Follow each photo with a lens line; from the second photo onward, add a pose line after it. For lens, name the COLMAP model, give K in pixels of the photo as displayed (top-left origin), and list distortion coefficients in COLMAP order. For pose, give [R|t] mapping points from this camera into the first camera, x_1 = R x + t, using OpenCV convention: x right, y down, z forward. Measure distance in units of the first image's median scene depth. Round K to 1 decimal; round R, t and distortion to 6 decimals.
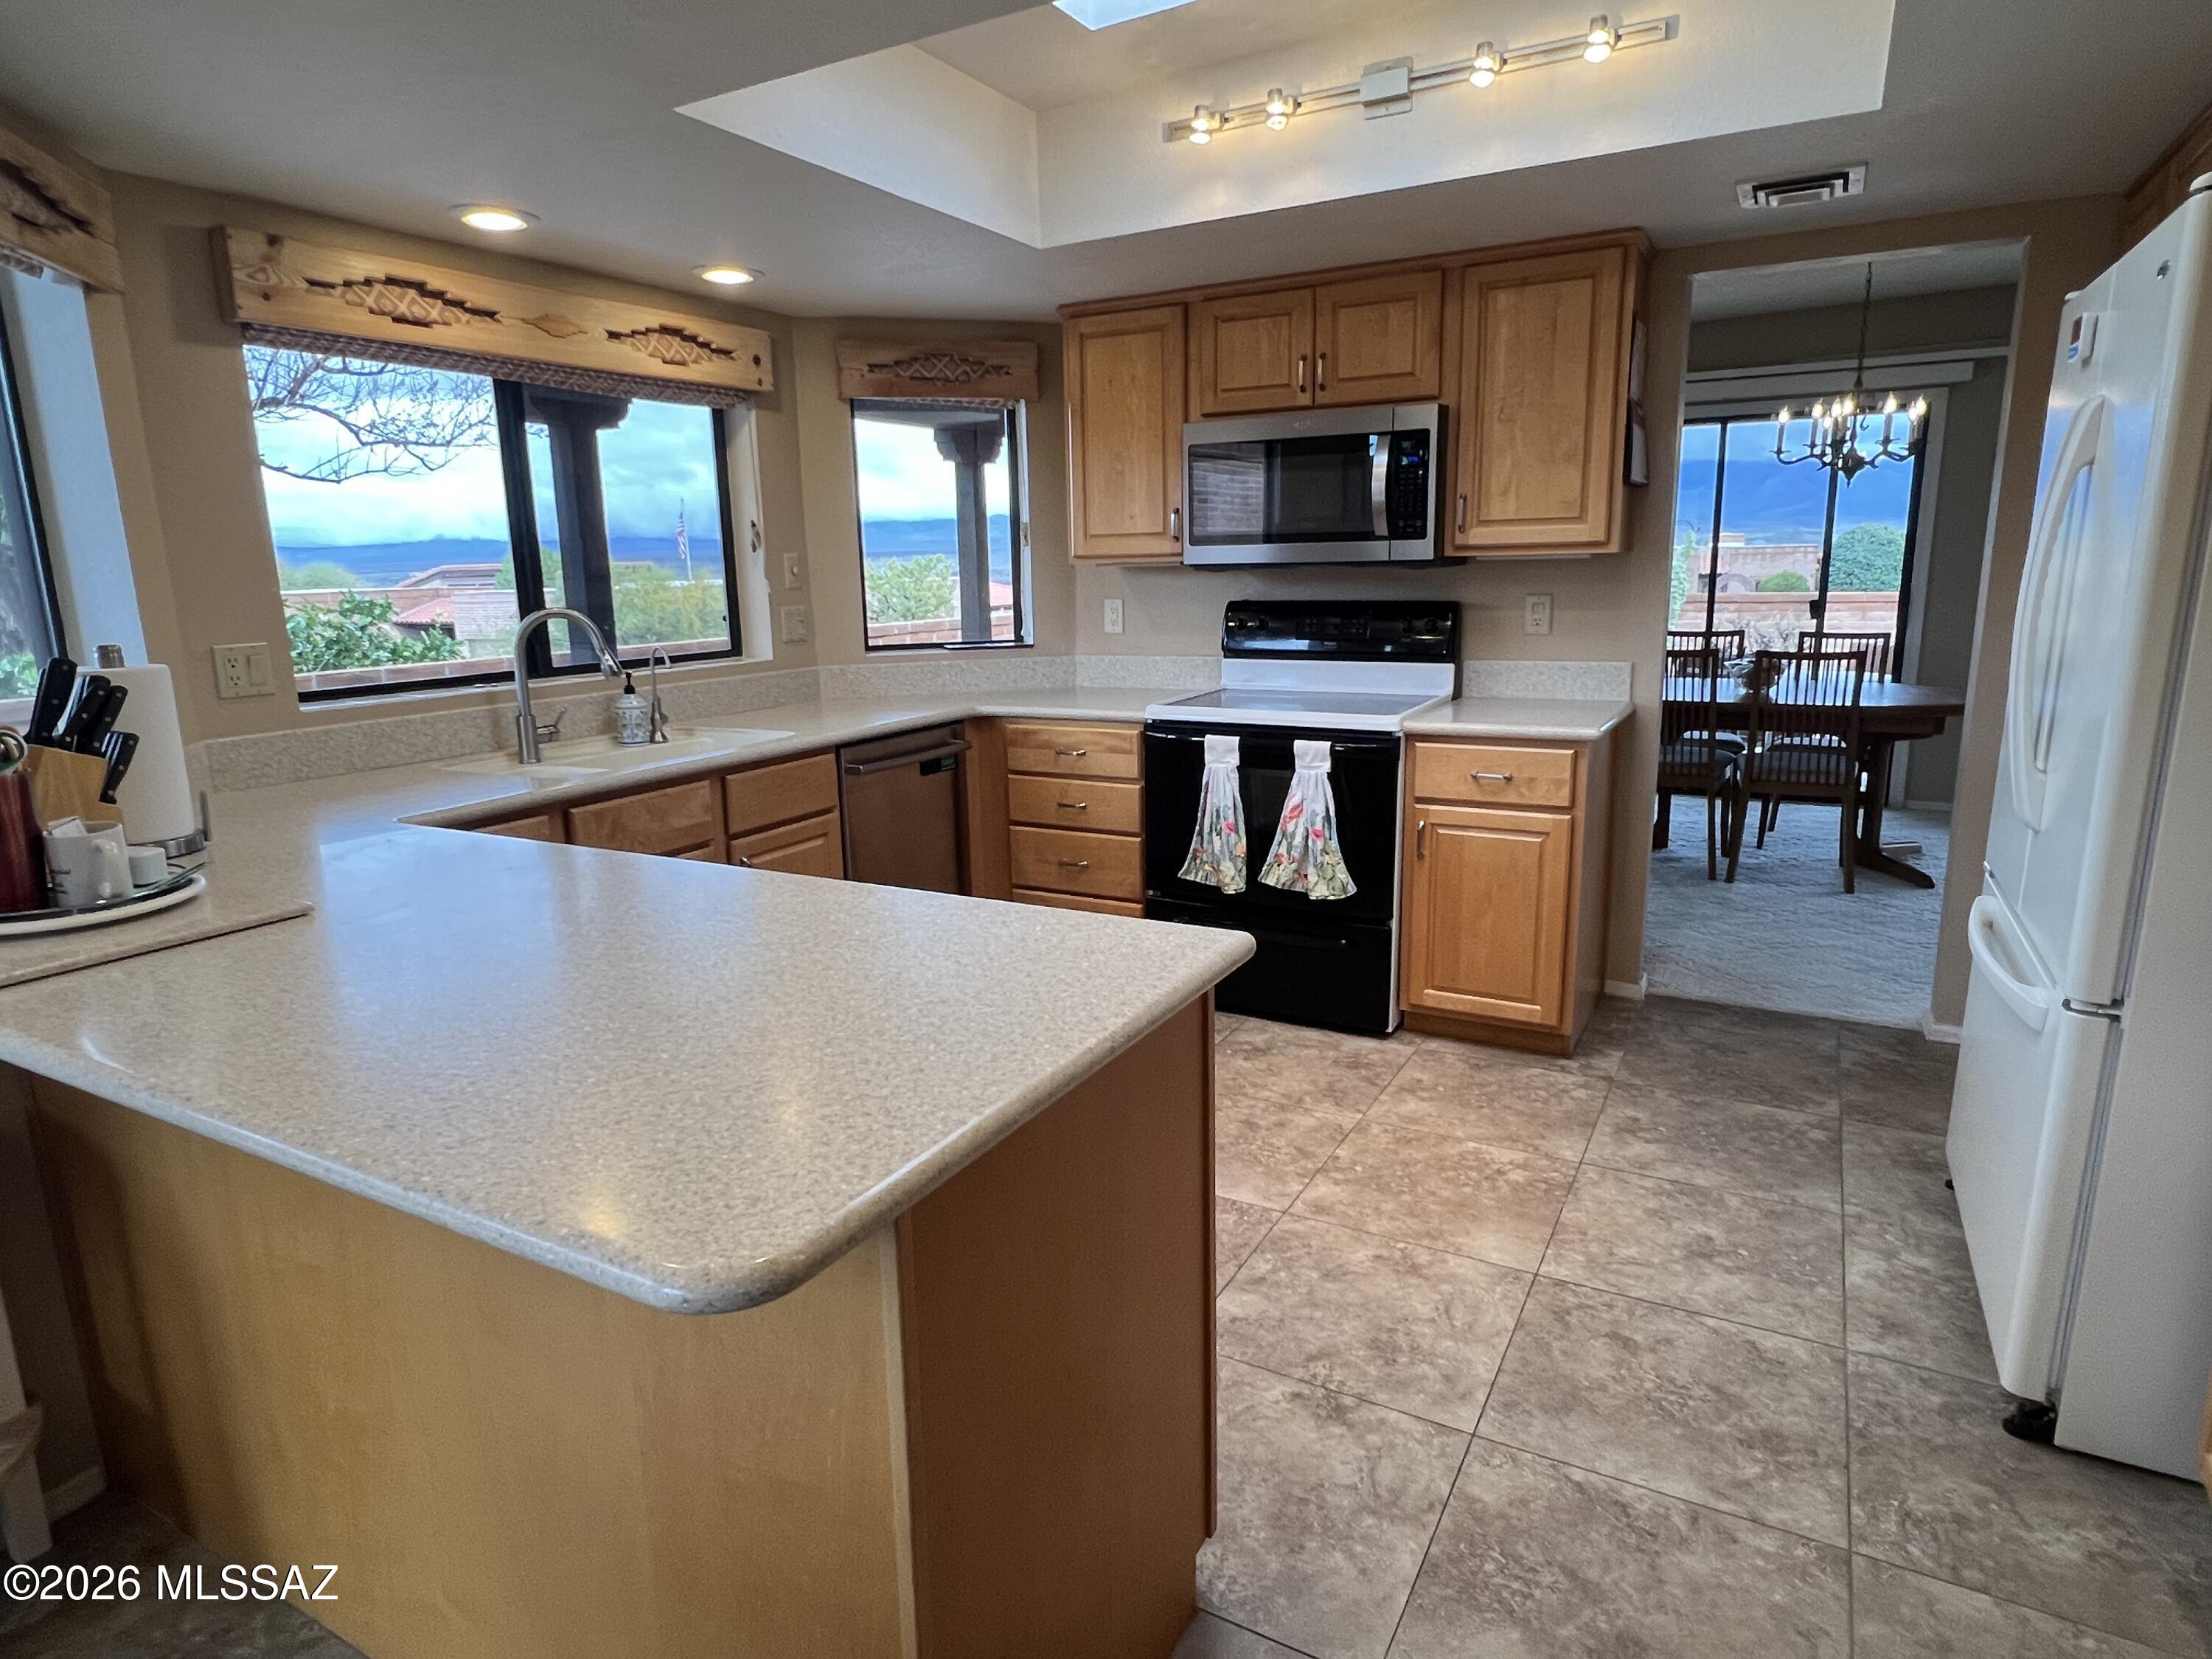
lens RADIAL K [[1259.5, 0, 1085.0], [0, 1259.5, 827.9], [0, 0, 1]] dist [-0.003353, -0.001863]
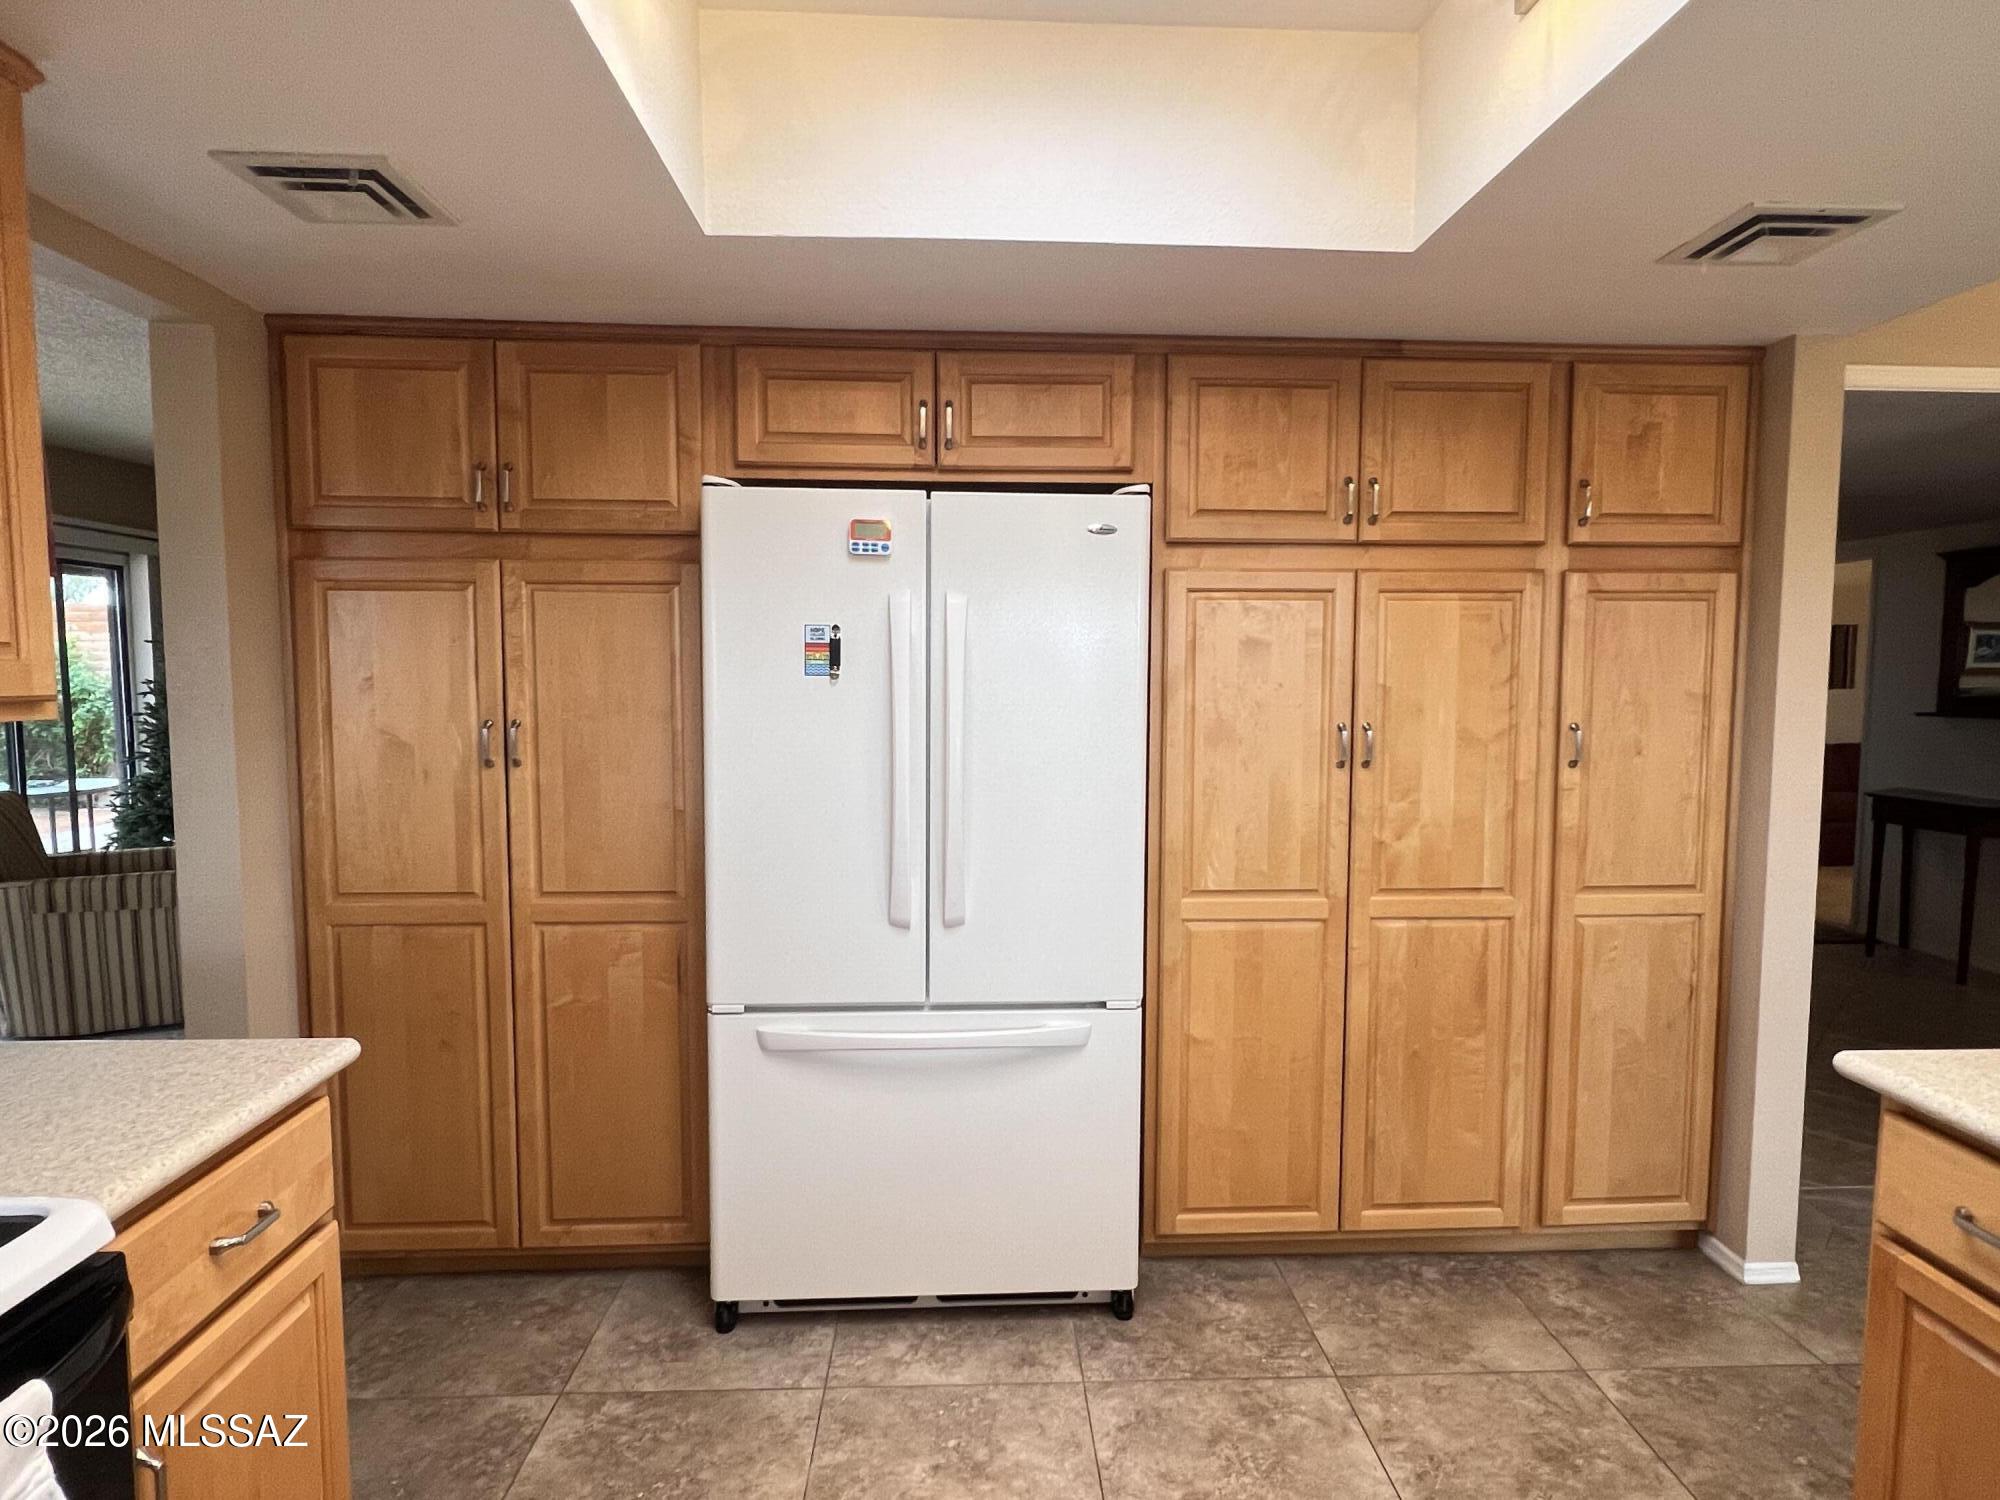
lens RADIAL K [[1135.2, 0, 1020.1], [0, 1135.2, 757.7], [0, 0, 1]] dist [-0.003319, -0.001526]
pose [[-0.540771, -0.040513, 0.840194, -0.150011], [0.182647, 0.969354, 0.164297, -0.225107], [-0.821101, 0.242306, -0.516799, 1.007004]]
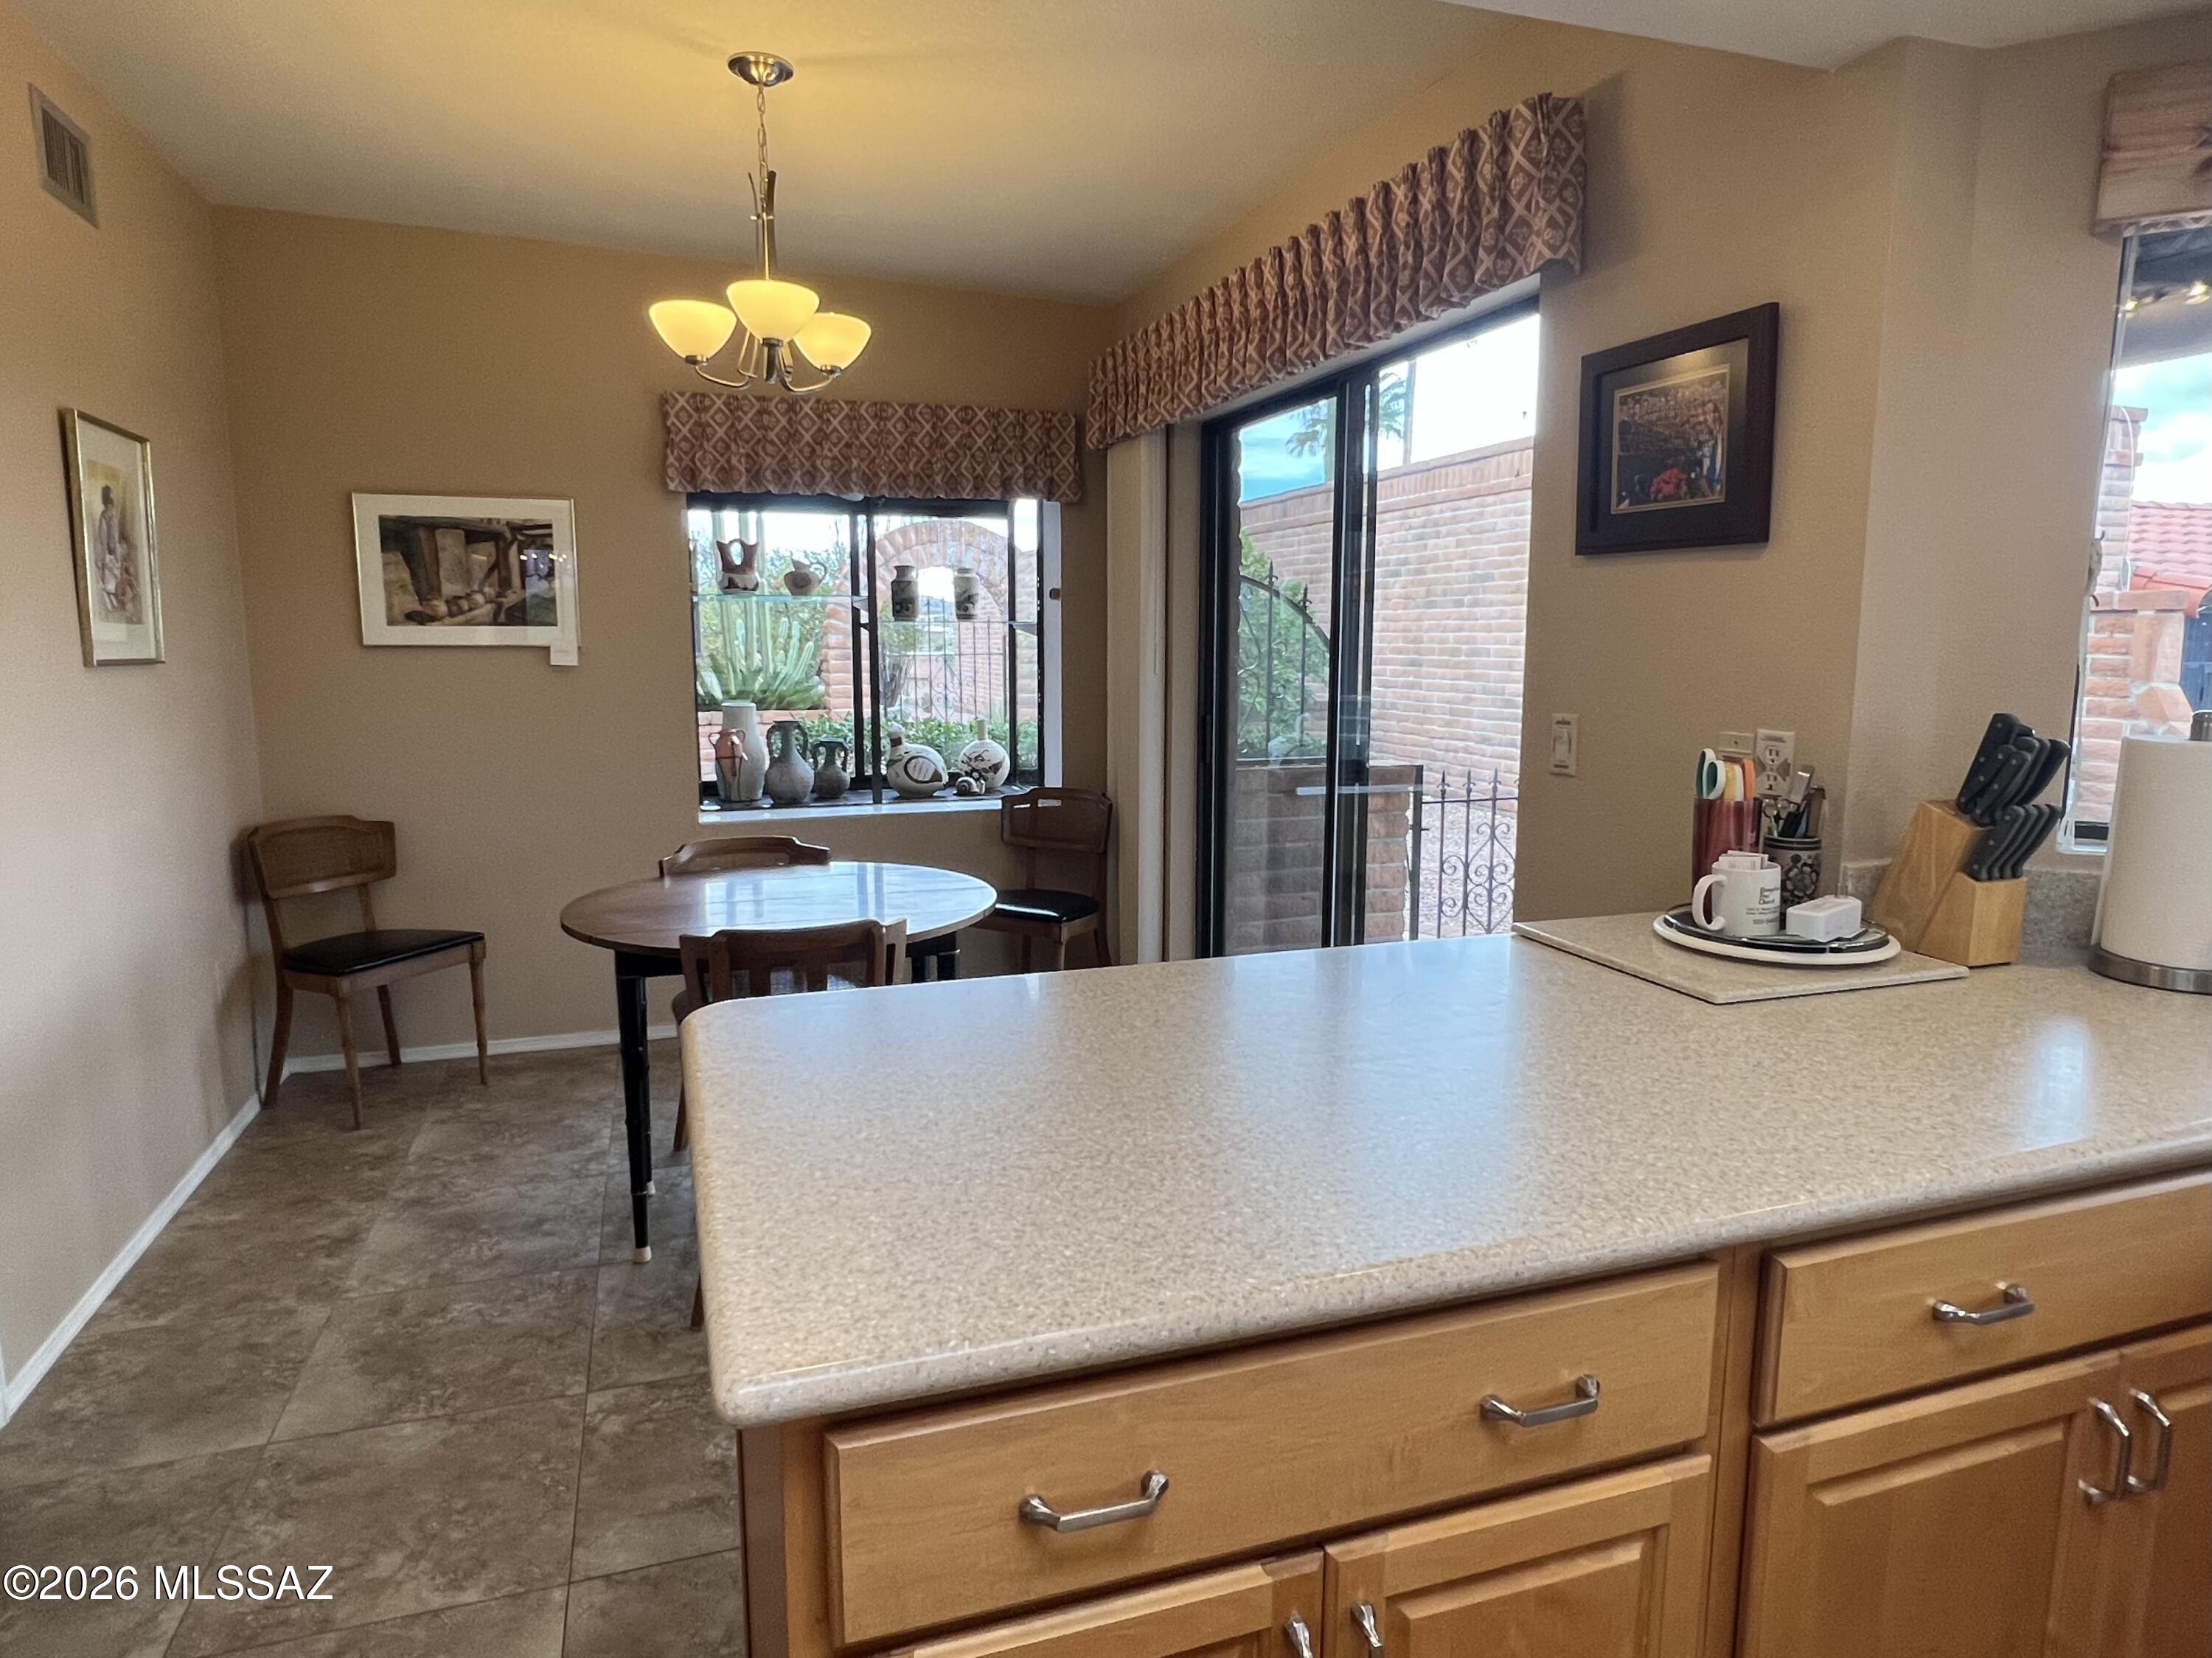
lens RADIAL K [[1298.6, 0, 1083.8], [0, 1298.6, 819.4], [0, 0, 1]] dist [0.001910, 0.000573]
pose [[-0.666691, 0.127362, -0.734371, 0.191098], [-0.138466, 0.946975, 0.289940, -0.145849], [0.732359, 0.294986, -0.613705, 0.667590]]
